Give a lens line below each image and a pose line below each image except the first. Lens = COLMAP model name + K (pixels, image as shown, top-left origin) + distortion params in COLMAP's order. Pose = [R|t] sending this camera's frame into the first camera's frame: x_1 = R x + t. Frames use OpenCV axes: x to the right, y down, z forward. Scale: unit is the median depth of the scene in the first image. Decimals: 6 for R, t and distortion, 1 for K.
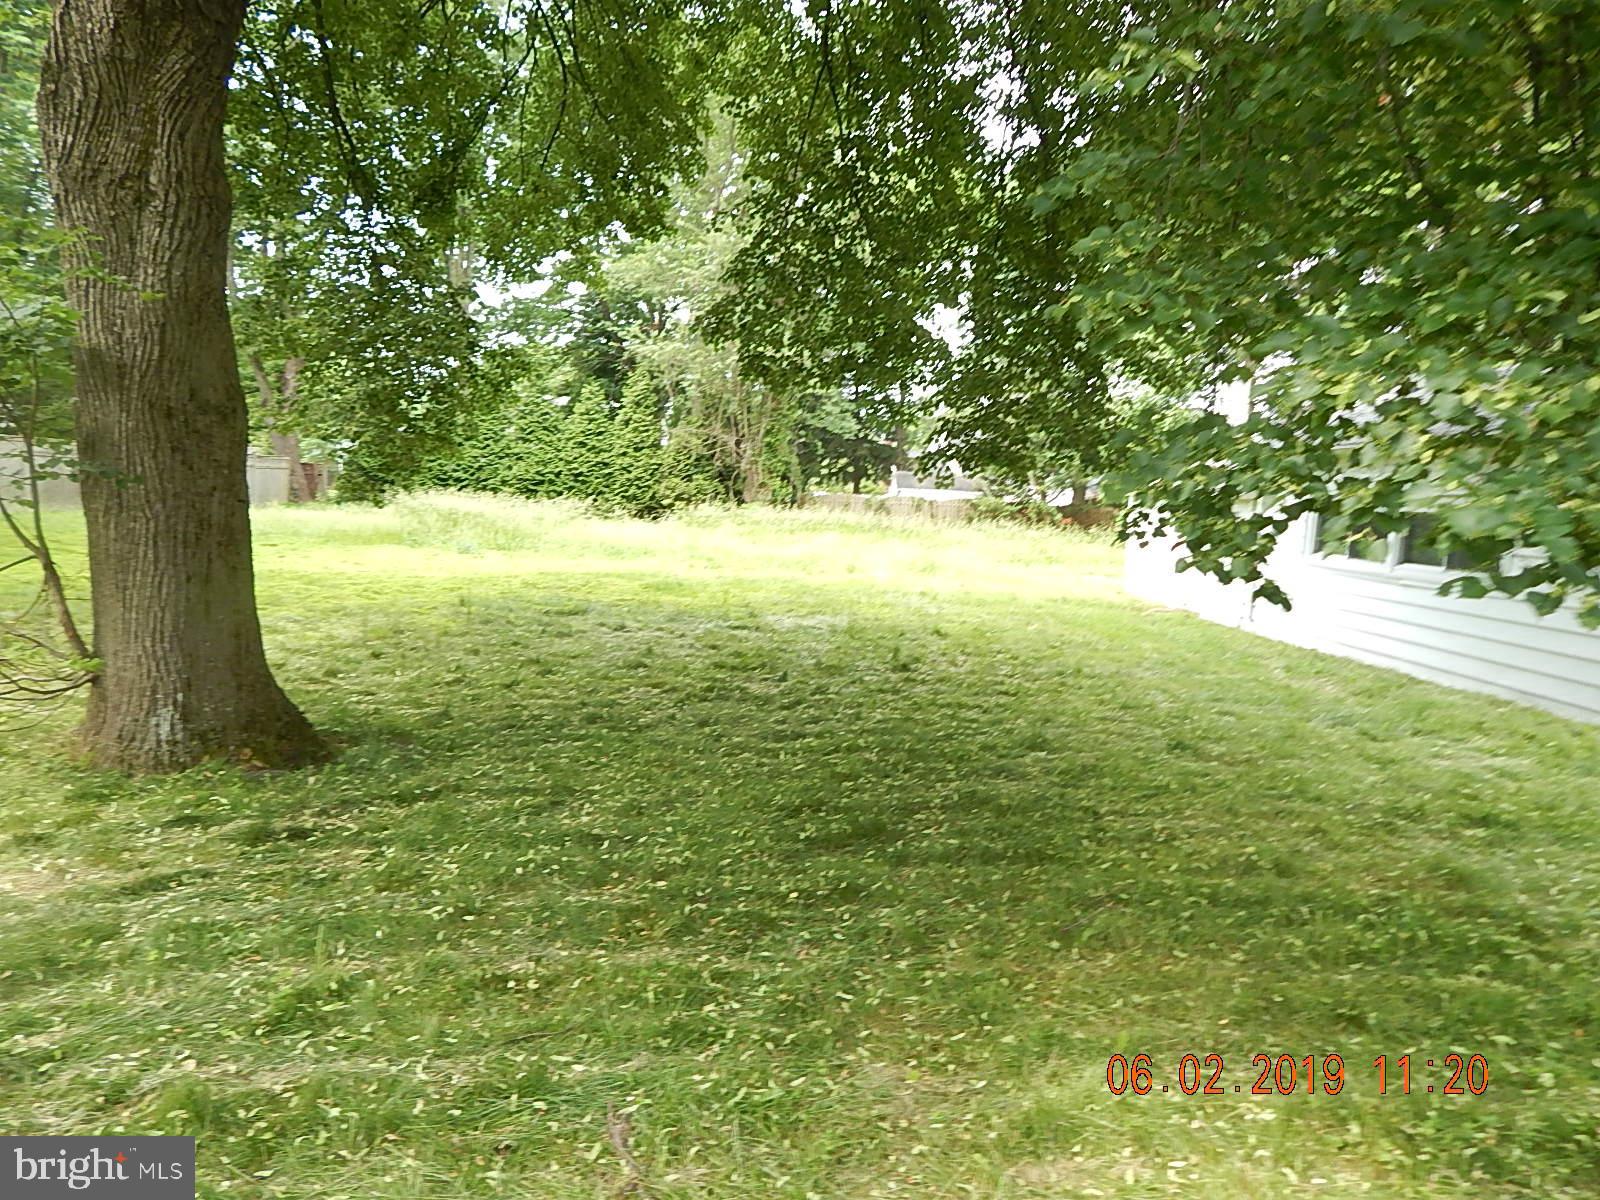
lens RADIAL K [[1056.1, 0, 796.9], [0, 1056.1, 605.2], [0, 0, 1]] dist [0.003847, -0.006702]
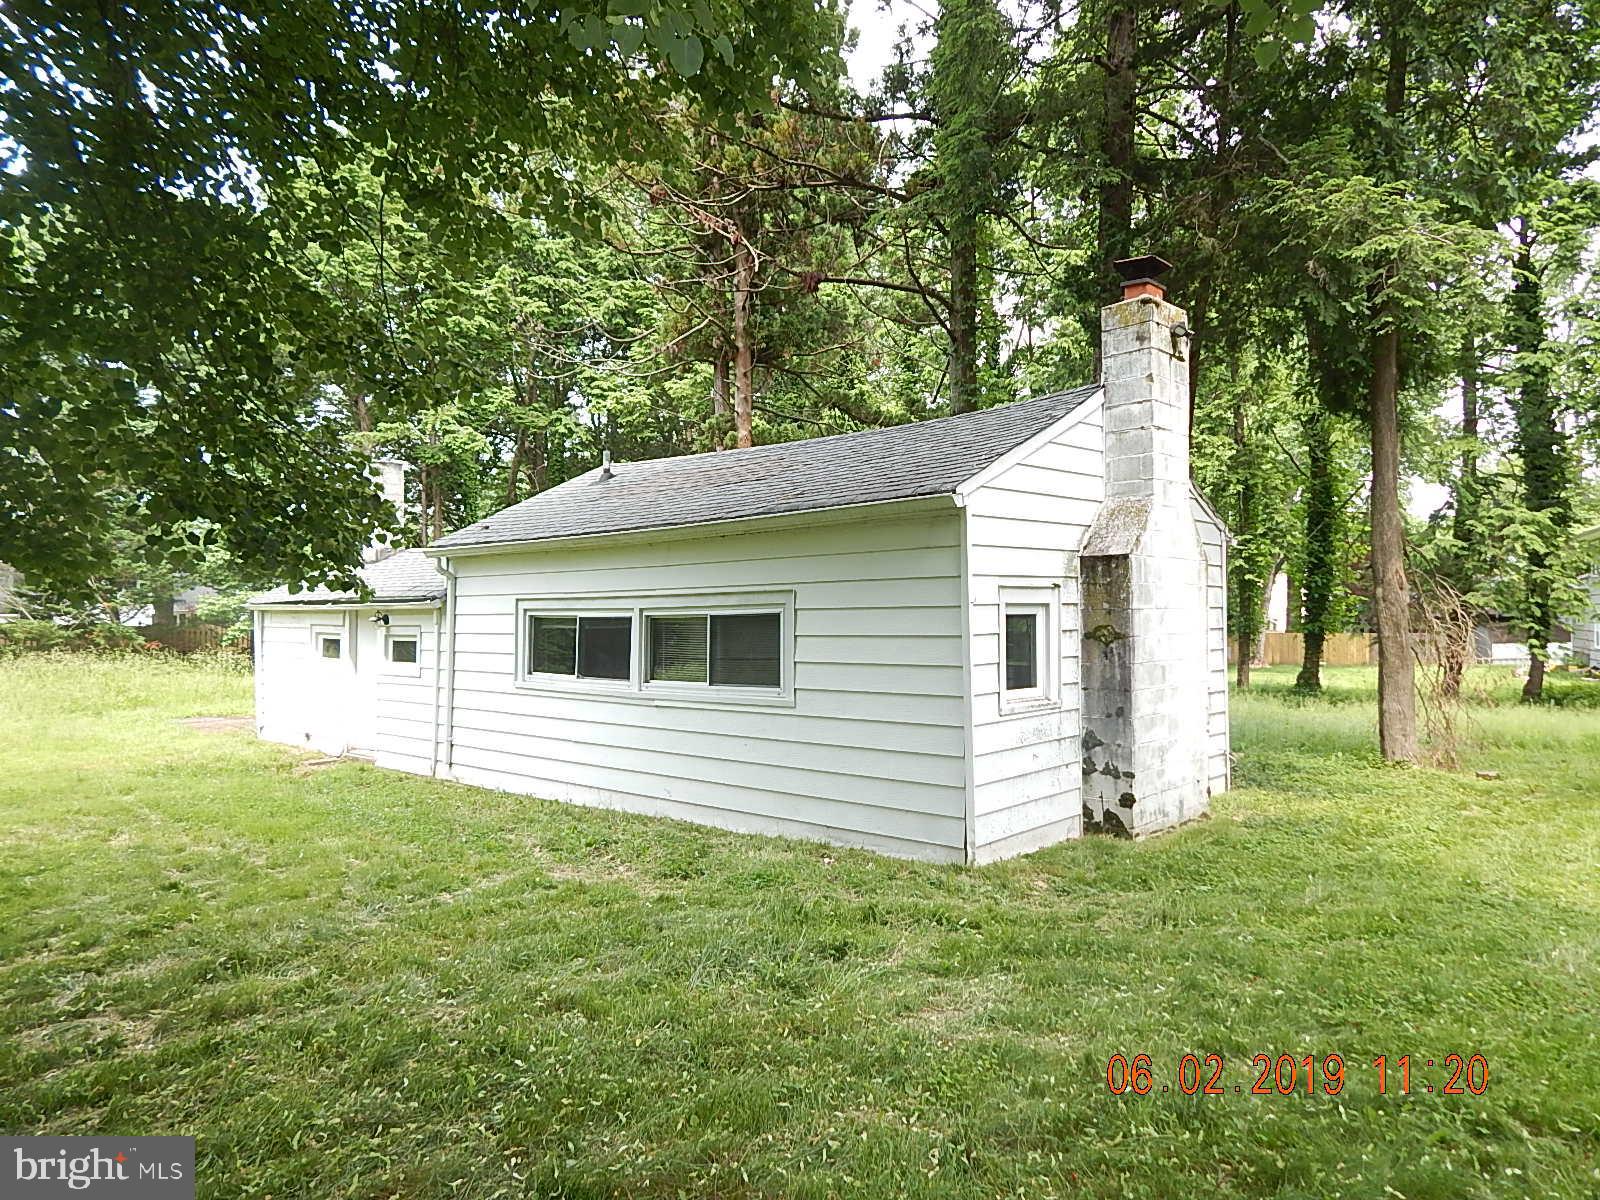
lens RADIAL K [[1056.1, 0, 799.6], [0, 1056.1, 612.4], [0, 0, 1]] dist [0.003847, -0.006702]
pose [[0.692335, -0.046510, 0.720075, 0.055970], [0.114877, 0.992297, -0.046359, -0.028477], [-0.712373, 0.114816, 0.692345, 0.258962]]
